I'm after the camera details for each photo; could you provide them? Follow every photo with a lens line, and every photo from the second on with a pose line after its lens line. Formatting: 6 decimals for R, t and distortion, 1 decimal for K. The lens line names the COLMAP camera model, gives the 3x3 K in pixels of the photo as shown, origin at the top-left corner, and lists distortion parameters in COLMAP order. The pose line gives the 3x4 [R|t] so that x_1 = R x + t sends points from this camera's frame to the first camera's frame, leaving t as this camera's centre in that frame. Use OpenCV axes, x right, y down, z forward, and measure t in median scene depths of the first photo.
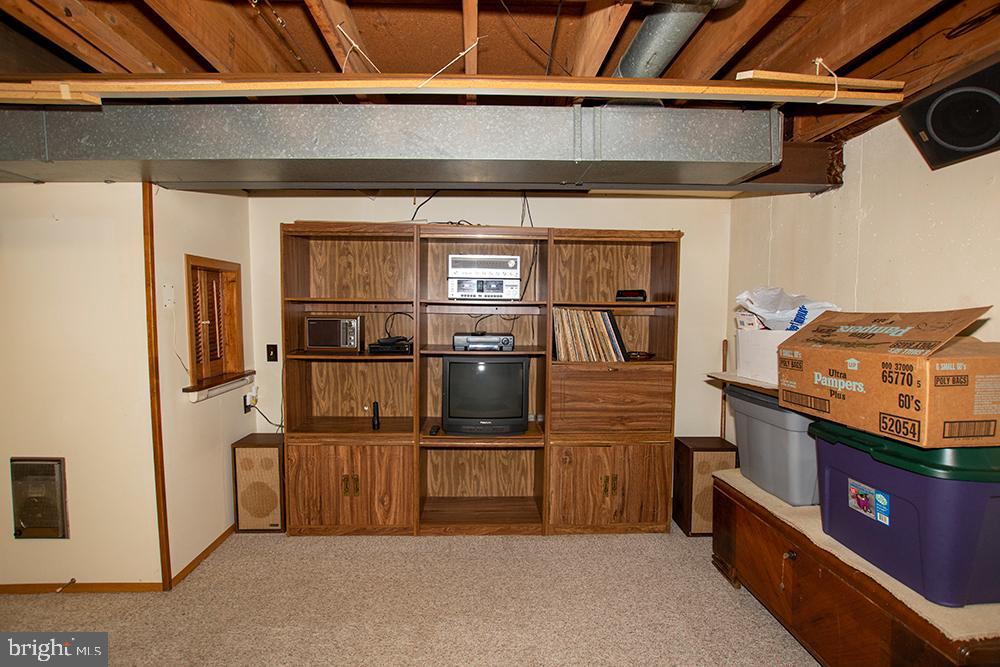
lens RADIAL K [[435.9, 0, 491.3], [0, 435.9, 334.7], [0, 0, 1]] dist [-0.016560, 0.000310]
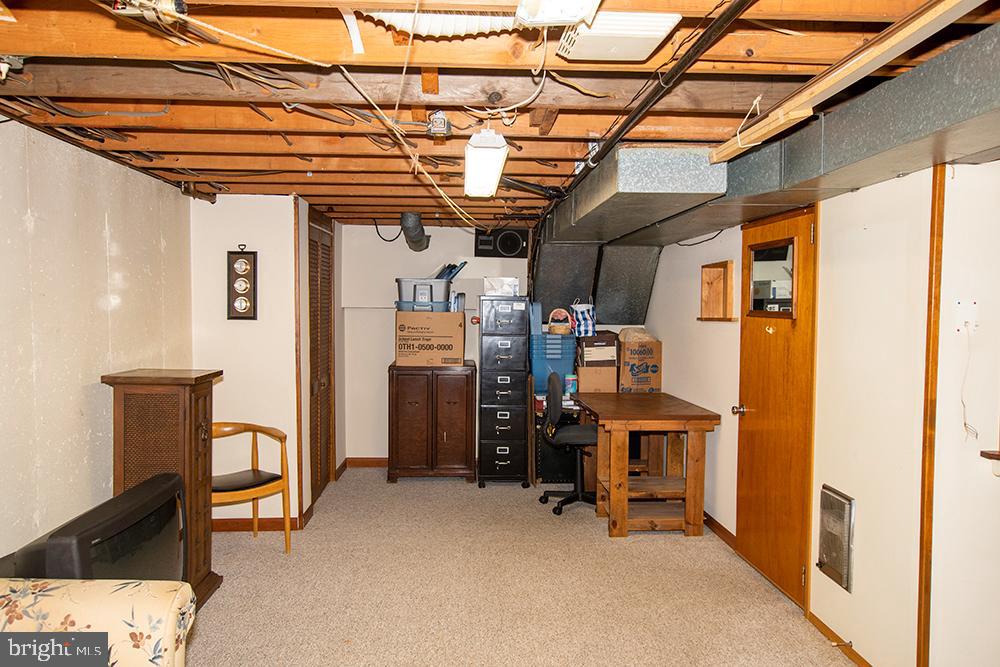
lens RADIAL K [[718.9, 0, 498.9], [0, 718.9, 333.9], [0, 0, 1]] dist [0.001710, 0.000832]
pose [[0.001936, 0.040649, -0.999172, 0.455763], [-0.068522, 0.996830, 0.040421, -0.059447], [0.997648, 0.068387, 0.004715, 0.248328]]
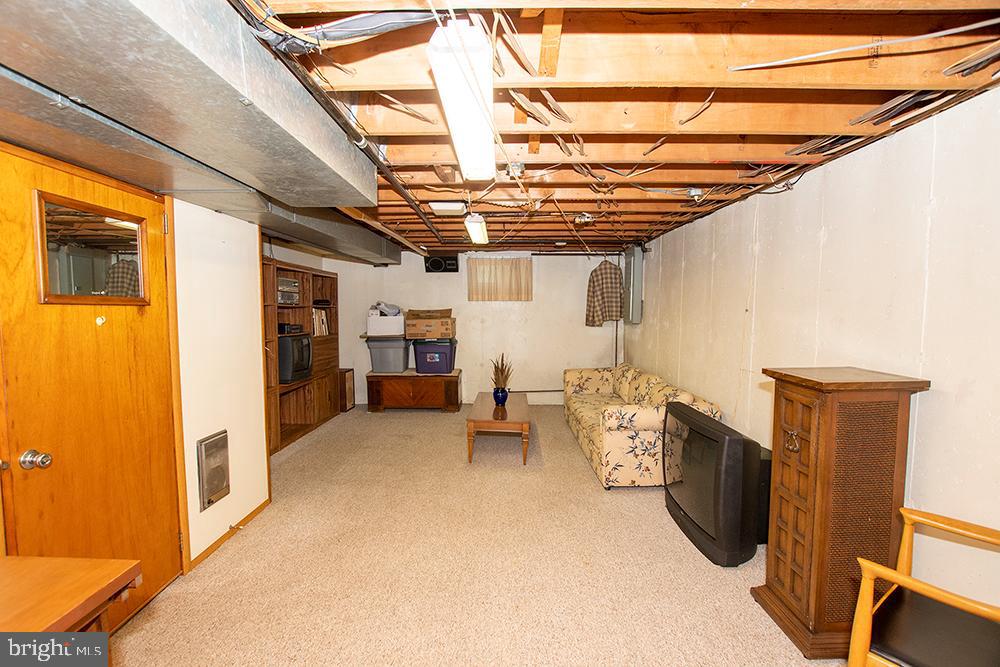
lens RADIAL K [[435.9, 0, 491.3], [0, 435.9, 334.7], [0, 0, 1]] dist [-0.016560, 0.000310]
pose [[0.067270, -0.062777, 0.995758, -2.208457], [0.056815, 0.996640, 0.058994, -0.021205], [-0.996116, 0.052605, 0.070611, 0.115149]]
